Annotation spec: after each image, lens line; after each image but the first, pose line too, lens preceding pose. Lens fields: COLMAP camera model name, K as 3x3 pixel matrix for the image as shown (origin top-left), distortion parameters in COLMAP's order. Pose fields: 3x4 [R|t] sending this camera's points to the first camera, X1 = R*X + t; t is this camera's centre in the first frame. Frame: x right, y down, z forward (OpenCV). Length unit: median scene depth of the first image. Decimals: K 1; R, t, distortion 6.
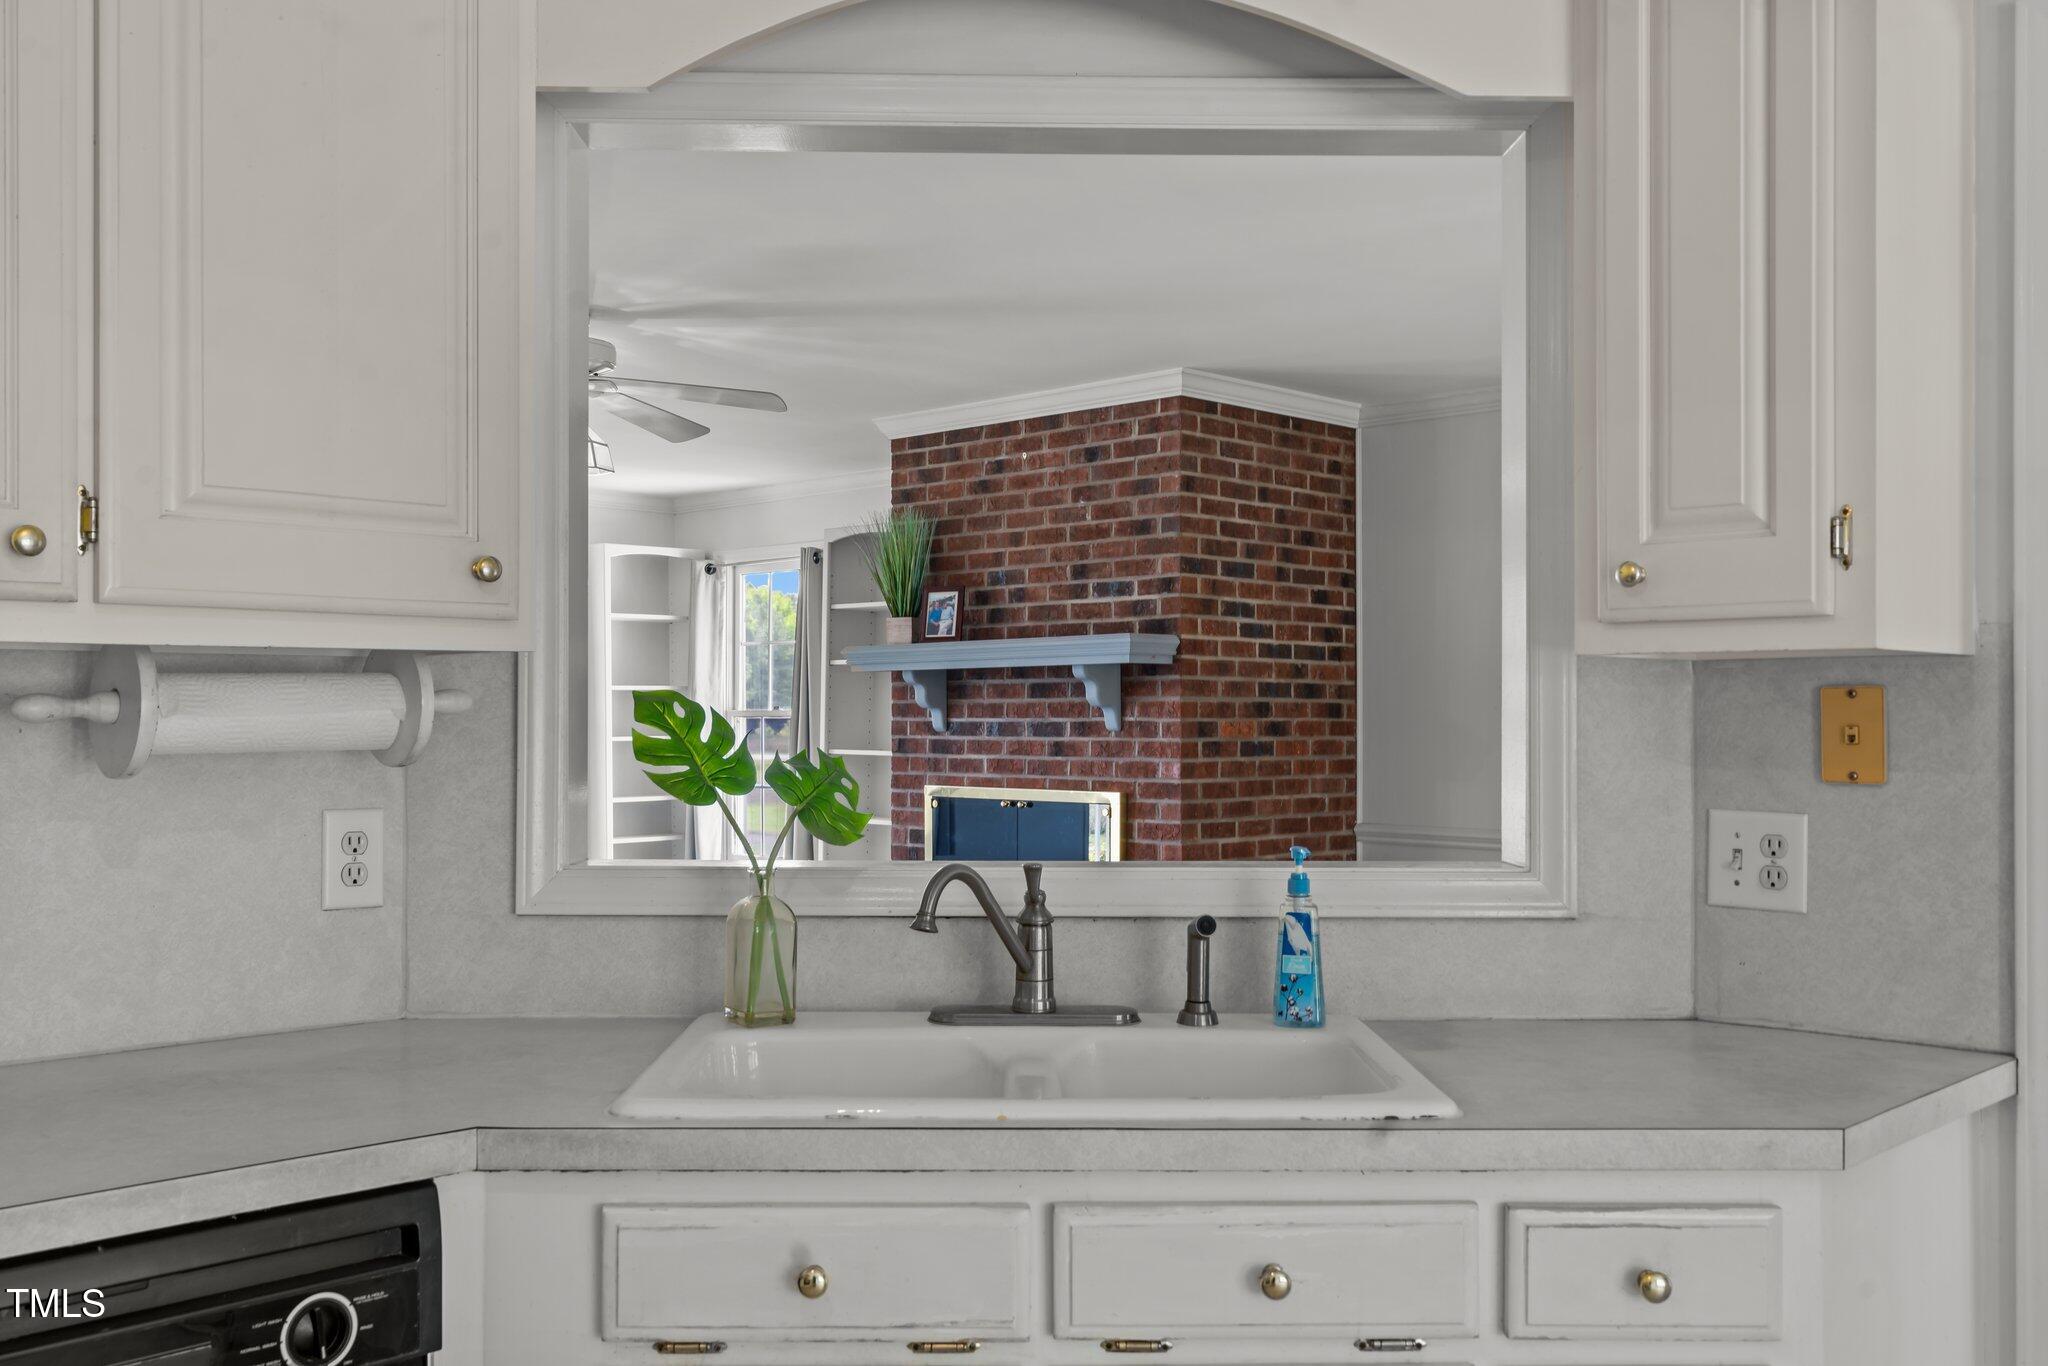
lens RADIAL K [[1919.5, 0, 1026.5], [0, 1919.5, 694.1], [0, 0, 1]] dist [0.015699, 0.000000]
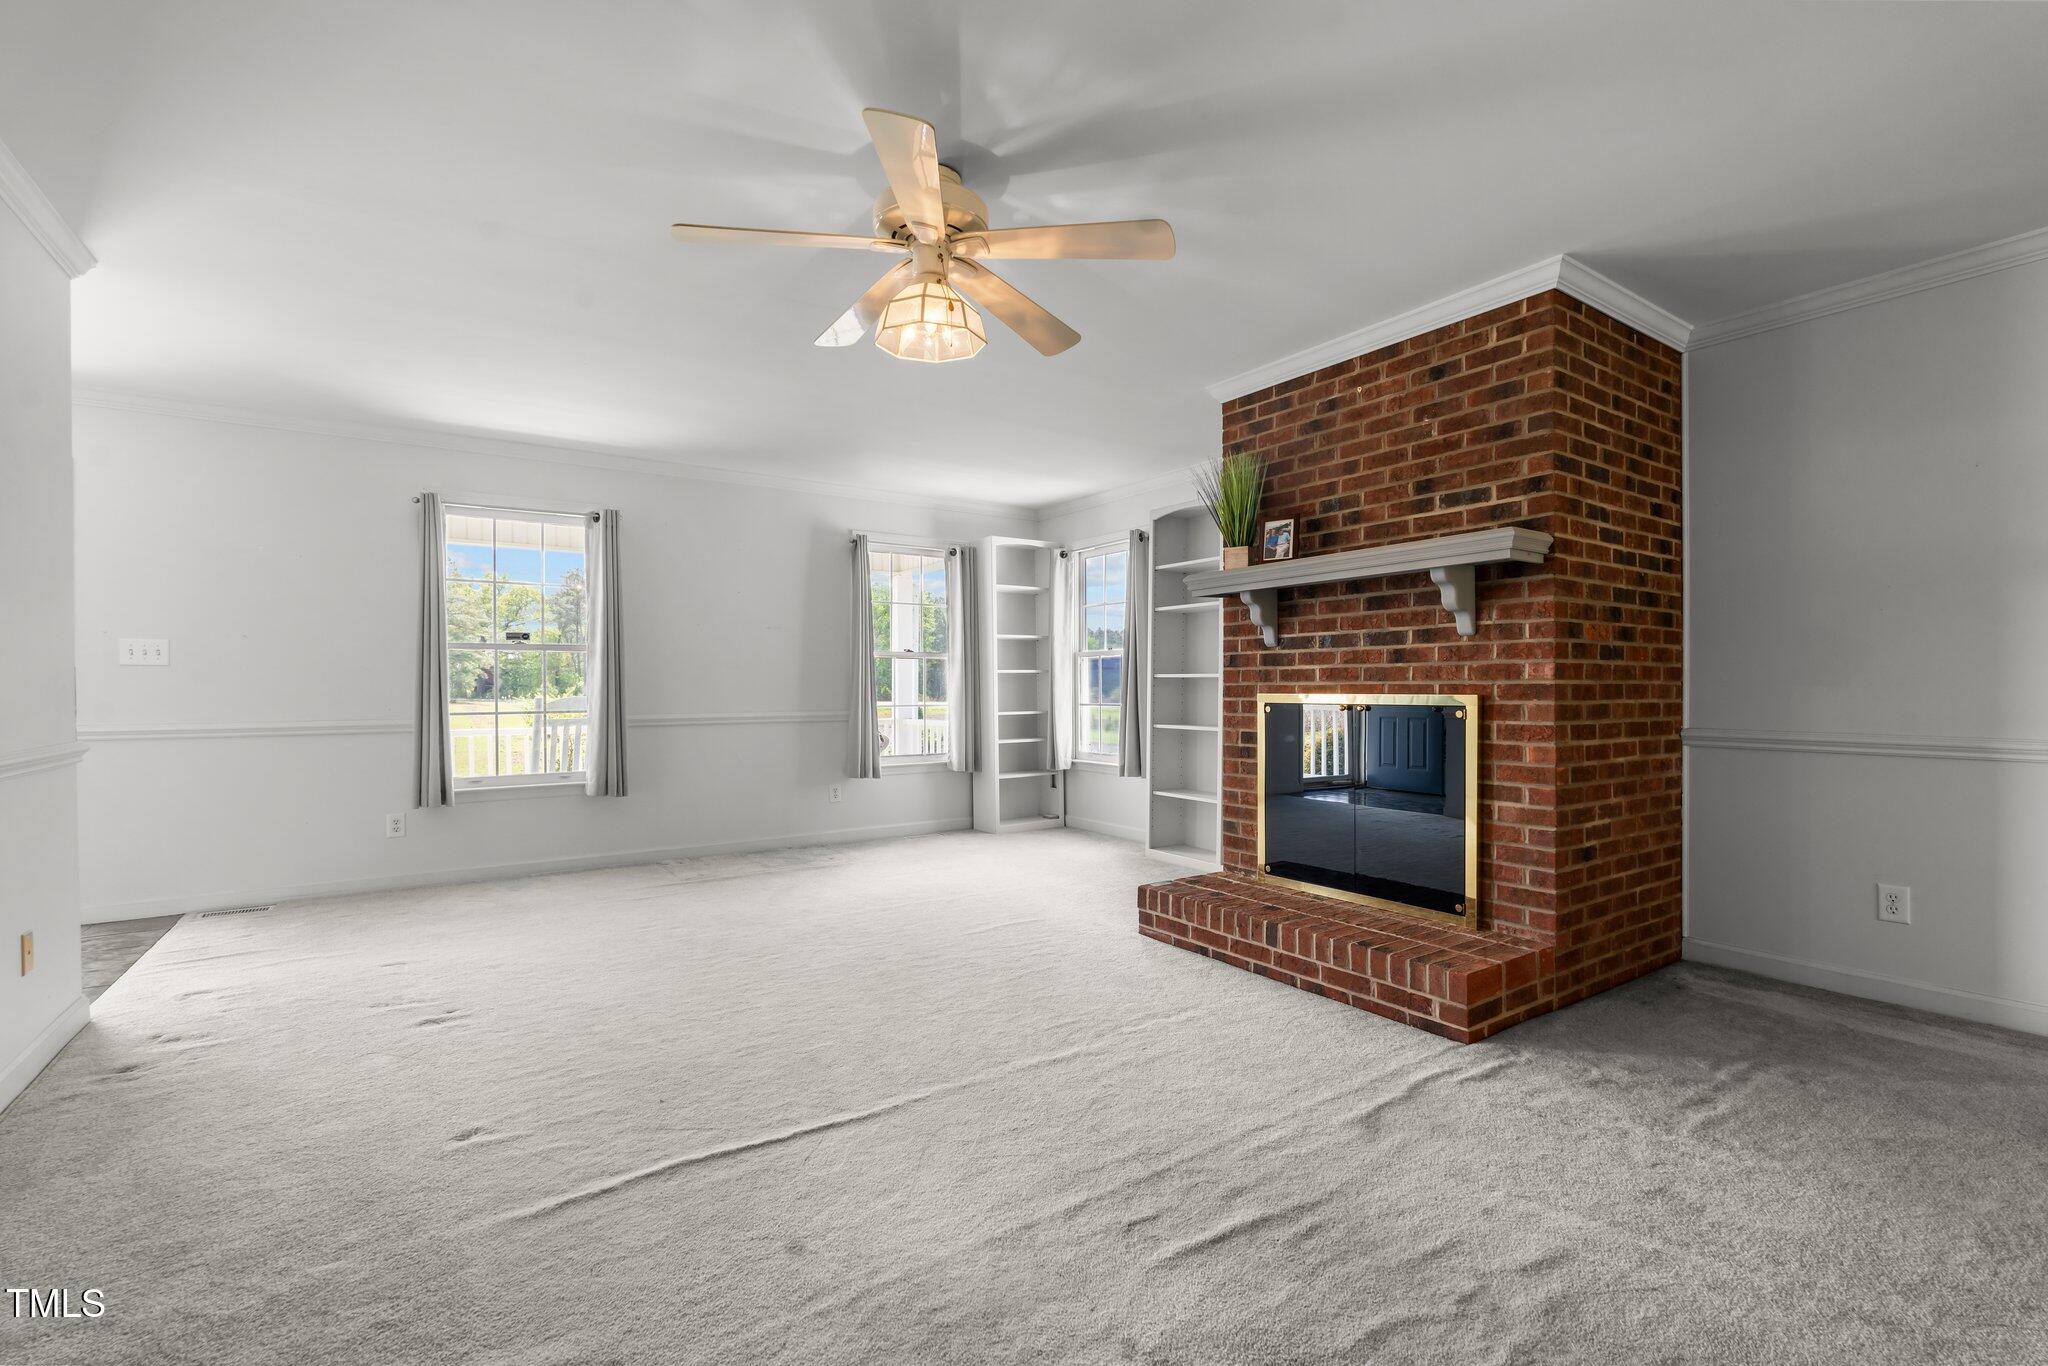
lens RADIAL K [[901.6, 0, 1024.1], [0, 901.6, 687.1], [0, 0, 1]] dist [-0.011174, 0.001759]
pose [[0.981935, -0.002006, -0.189208, -0.091342], [0.003913, 0.999945, 0.009705, 0.039182], [0.189178, -0.010270, 0.981889, 0.456037]]
